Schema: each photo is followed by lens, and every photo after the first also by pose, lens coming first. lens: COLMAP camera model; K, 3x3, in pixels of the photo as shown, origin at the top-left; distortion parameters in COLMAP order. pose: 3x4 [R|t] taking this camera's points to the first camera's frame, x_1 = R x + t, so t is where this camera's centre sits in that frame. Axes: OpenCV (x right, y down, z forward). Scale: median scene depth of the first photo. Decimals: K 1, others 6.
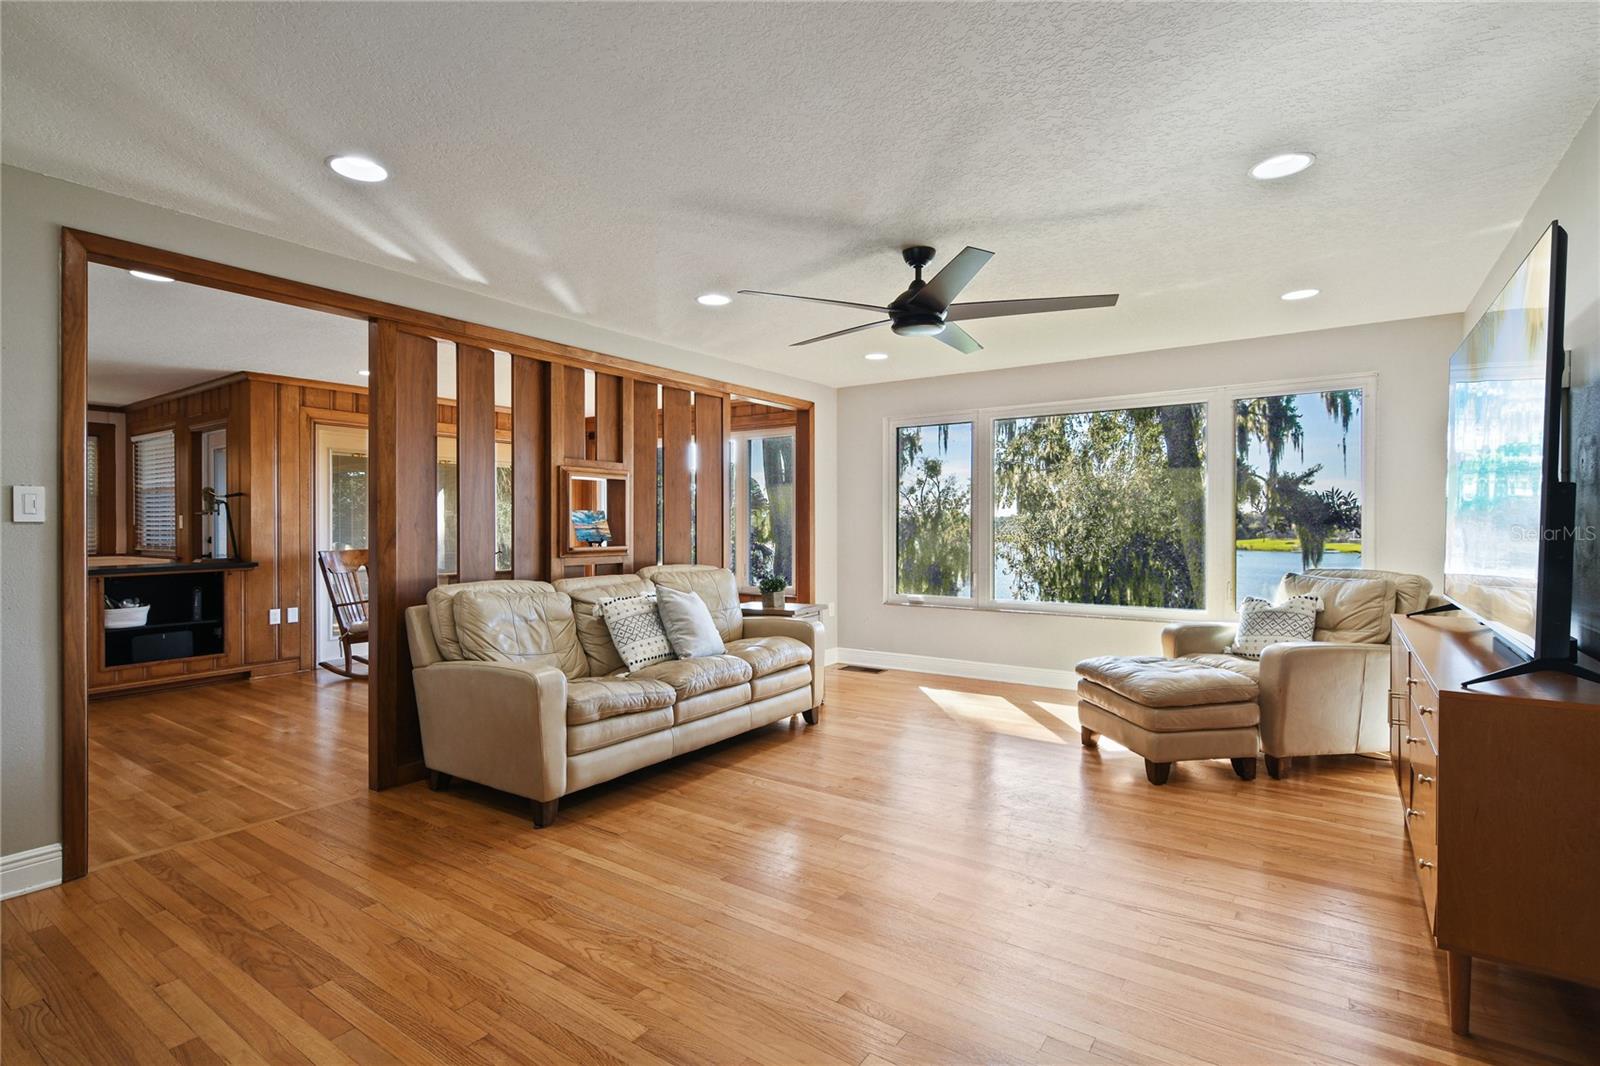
lens RADIAL K [[770.1, 0, 795.7], [0, 770.1, 527.3], [0, 0, 1]] dist [0.001007, -0.000239]
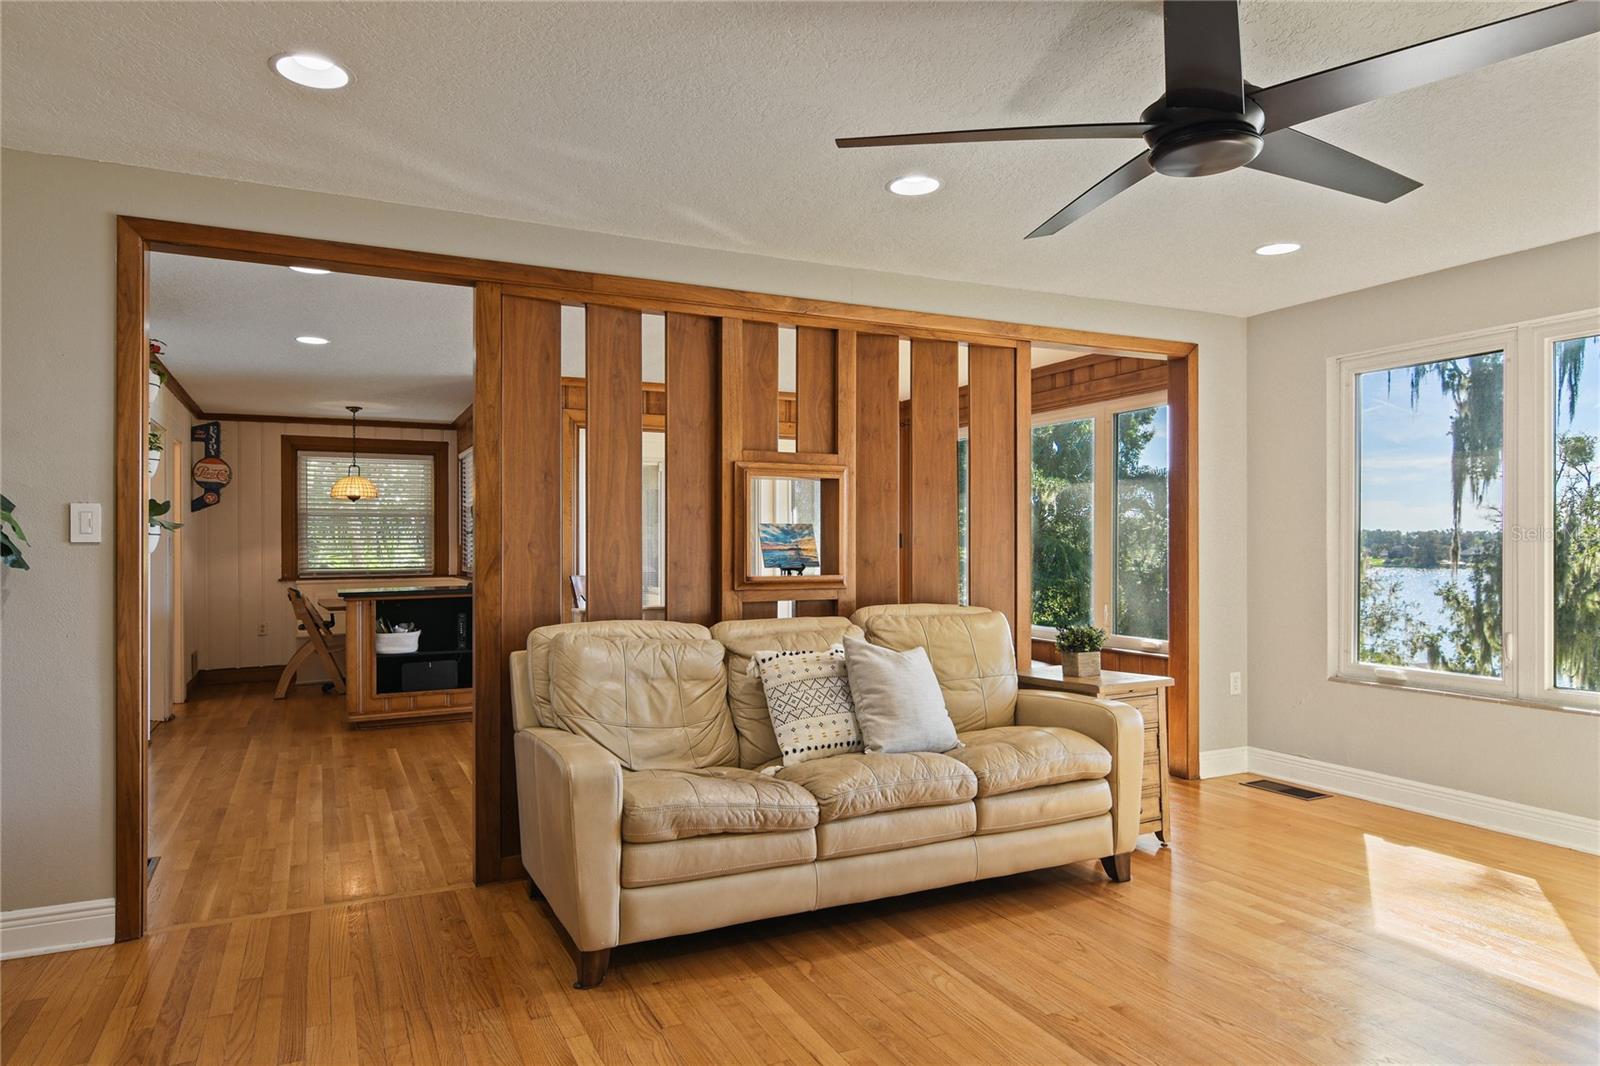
lens RADIAL K [[976.7, 0, 794.2], [0, 976.7, 546.5], [0, 0, 1]] dist [0.004997, -0.001158]
pose [[0.870951, -0.000905, -0.491369, 0.201141], [0.000578, 0.999999, -0.000817, -0.000521], [0.491369, 0.000427, 0.870951, 0.260525]]
